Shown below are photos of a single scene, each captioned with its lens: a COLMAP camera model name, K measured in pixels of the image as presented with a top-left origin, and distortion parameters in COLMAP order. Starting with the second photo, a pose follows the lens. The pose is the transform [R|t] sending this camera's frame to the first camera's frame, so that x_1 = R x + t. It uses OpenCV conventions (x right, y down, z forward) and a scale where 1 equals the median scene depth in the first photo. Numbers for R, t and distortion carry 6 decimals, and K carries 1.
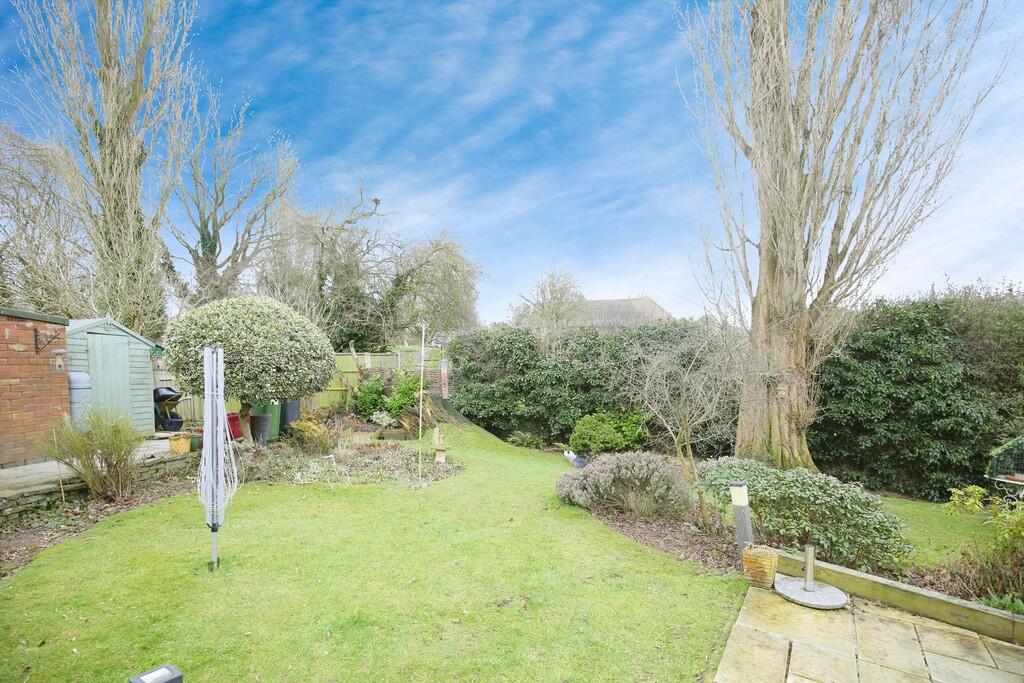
lens RADIAL K [[477.4, 0, 511.7], [0, 477.4, 383.9], [0, 0, 1]] dist [-0.017529, 0.000347]
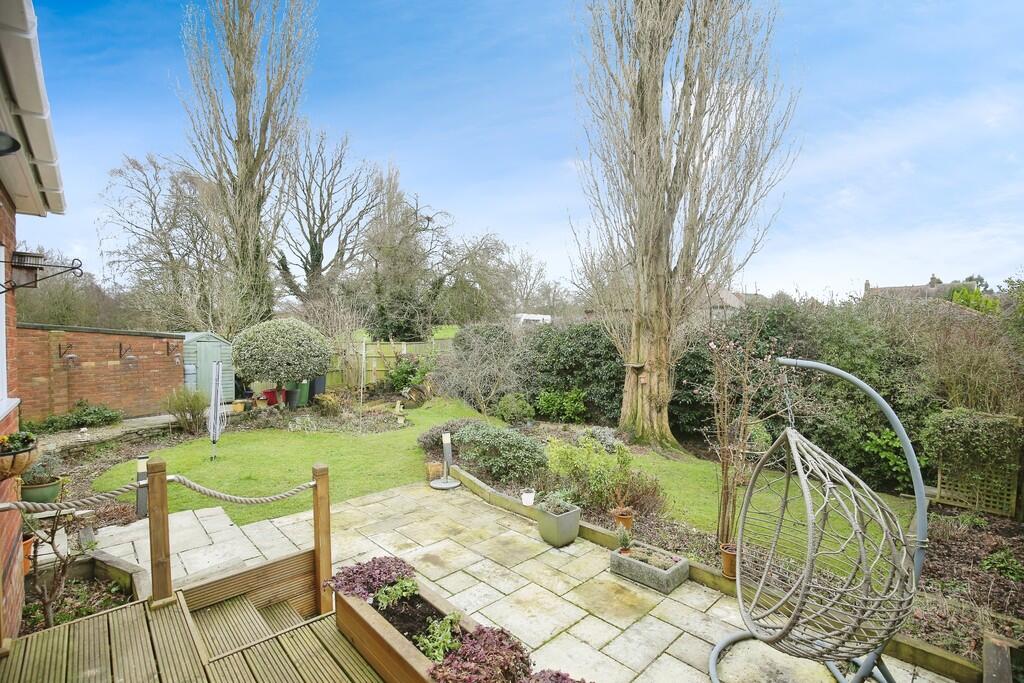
lens RADIAL K [[469.8, 0, 512.0], [0, 469.8, 341.5], [0, 0, 1]] dist [-0.001365, -0.000038]
pose [[0.975132, -0.005685, -0.221552, 0.516663], [-0.002177, 0.999377, -0.035230, -0.041013], [0.221614, 0.034836, 0.974512, -0.363228]]
